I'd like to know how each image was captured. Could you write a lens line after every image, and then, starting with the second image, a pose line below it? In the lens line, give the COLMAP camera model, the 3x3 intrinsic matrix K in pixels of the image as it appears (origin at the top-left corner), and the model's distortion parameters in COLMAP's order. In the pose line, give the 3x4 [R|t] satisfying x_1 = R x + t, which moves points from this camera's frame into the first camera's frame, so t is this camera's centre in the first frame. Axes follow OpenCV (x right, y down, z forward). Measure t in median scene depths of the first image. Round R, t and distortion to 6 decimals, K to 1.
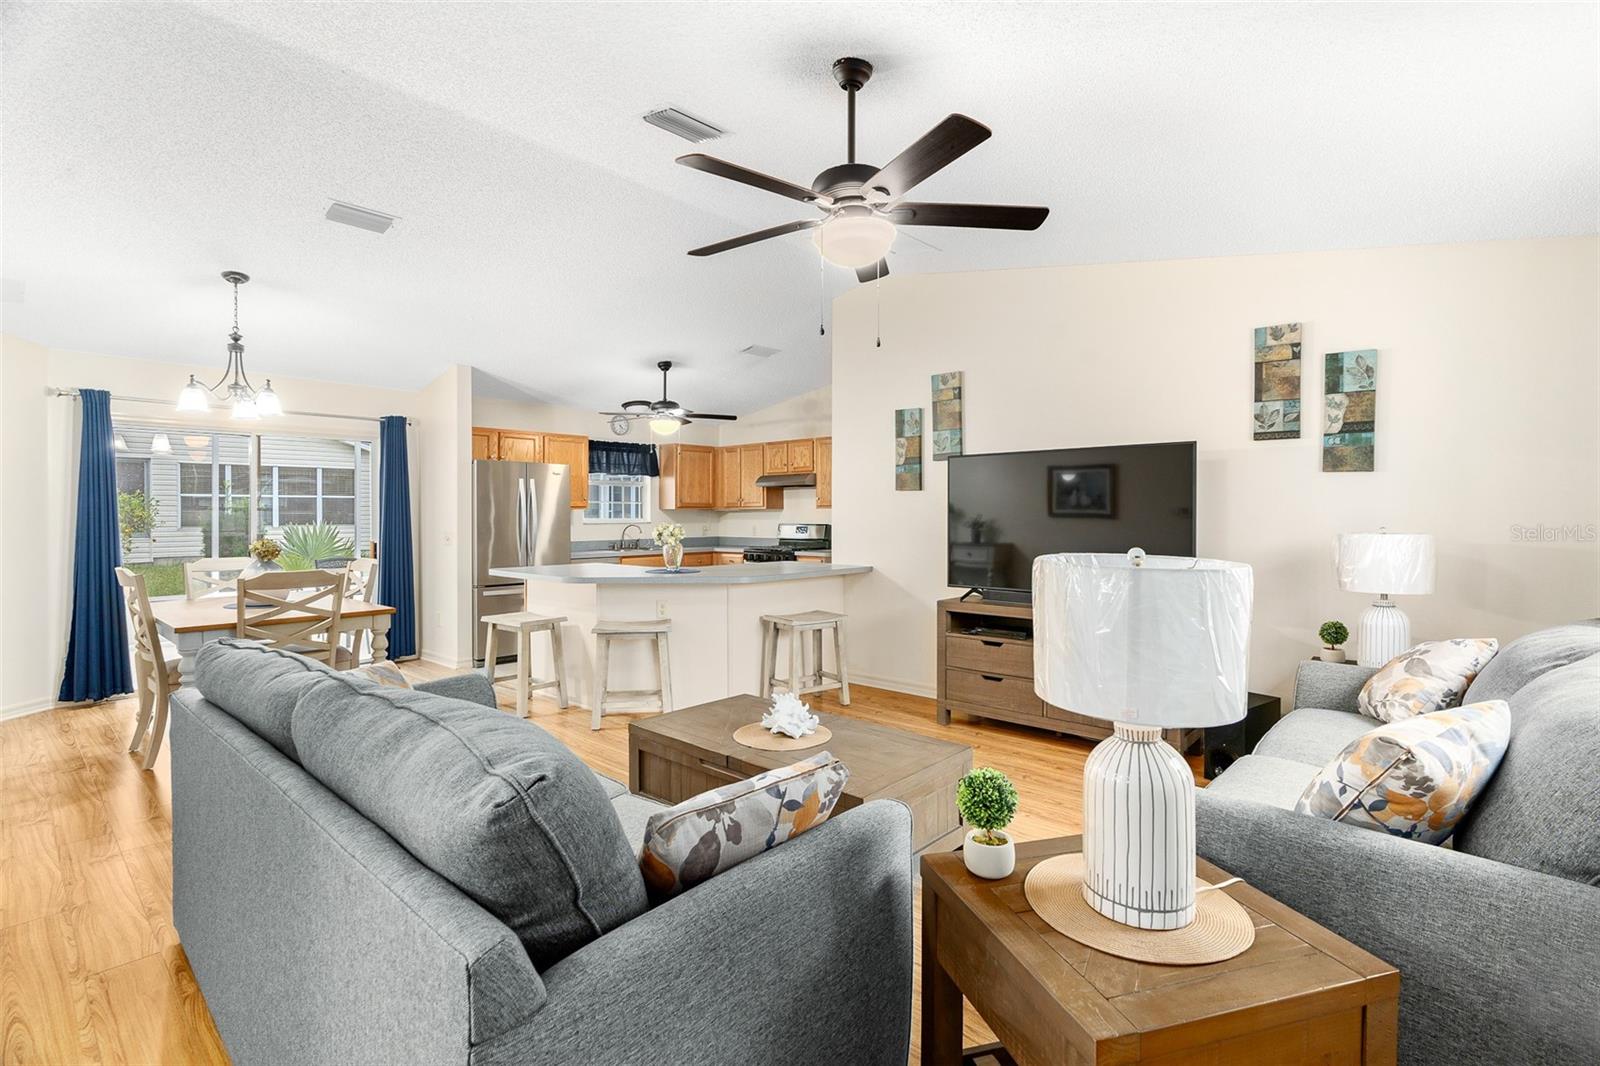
lens RADIAL K [[738.7, 0, 808.3], [0, 738.7, 519.8], [0, 0, 1]] dist [-0.007264, 0.001566]
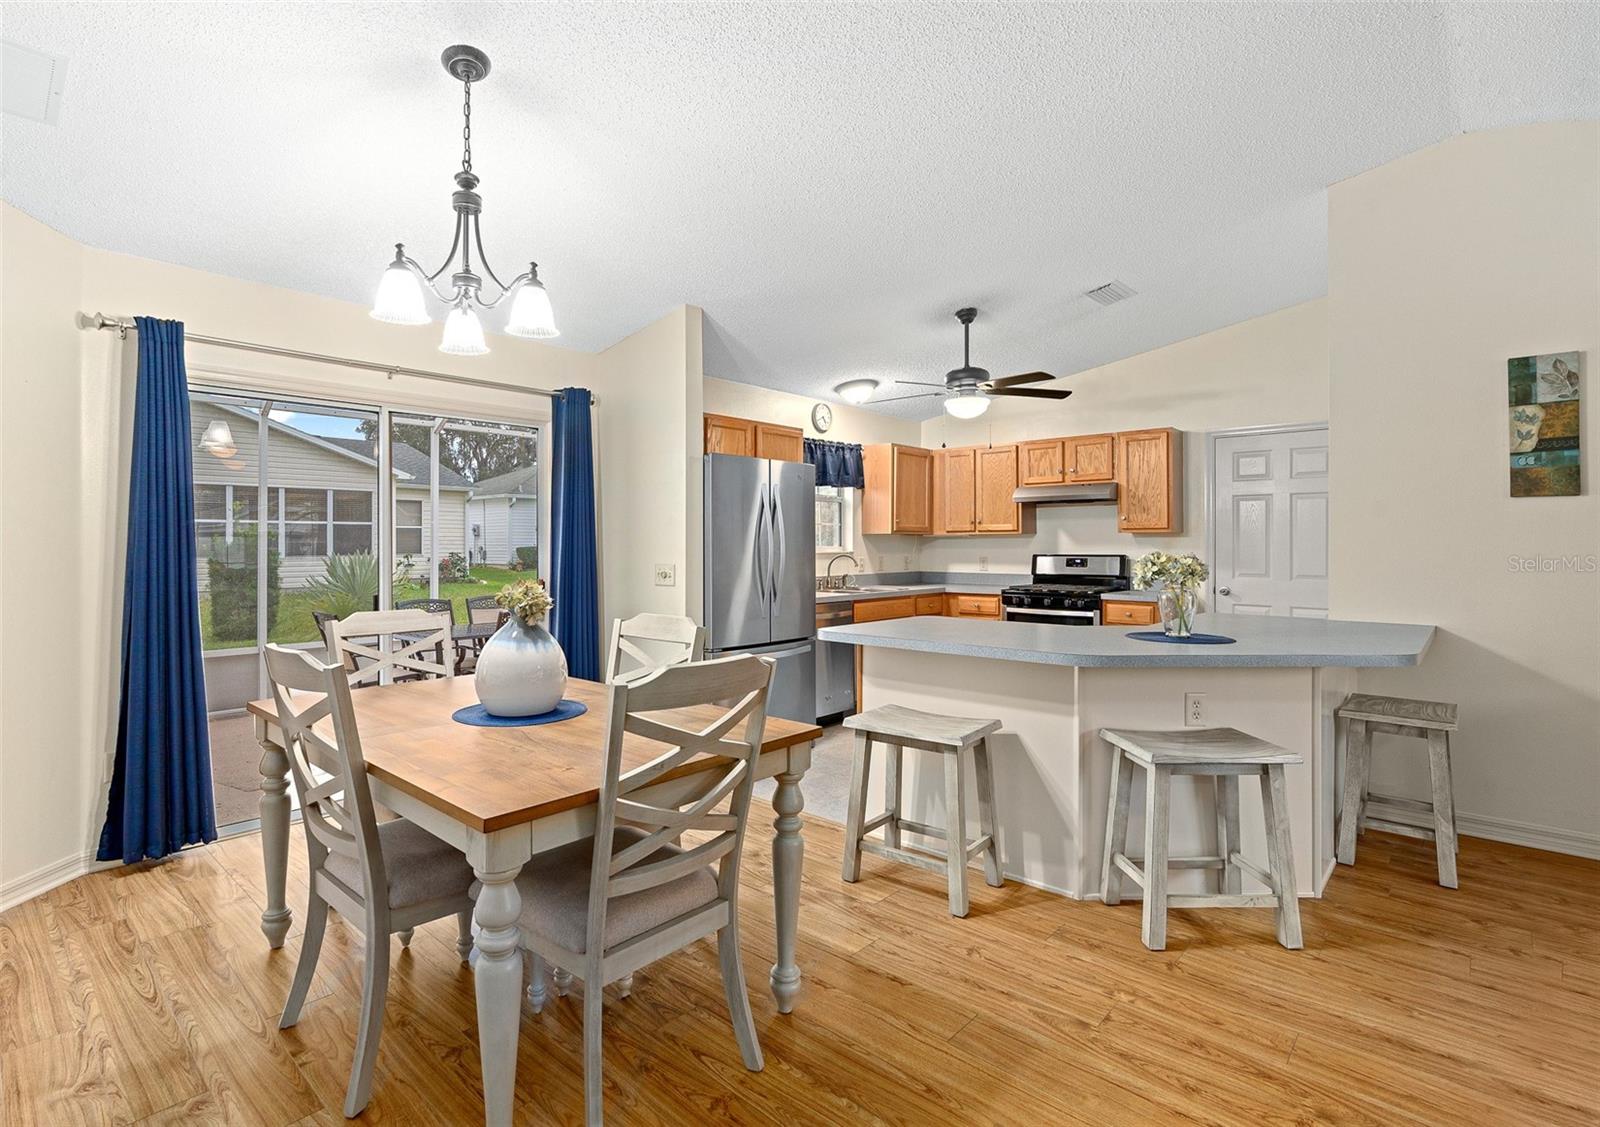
lens RADIAL K [[793.8, 0, 768.1], [0, 793.8, 542.9], [0, 0, 1]] dist [-0.007878, 0.003150]
pose [[0.999776, 0.002864, -0.020992, -0.361748], [-0.003102, 0.999931, -0.011322, 0.004259], [0.020958, 0.011385, 0.999716, 0.293175]]
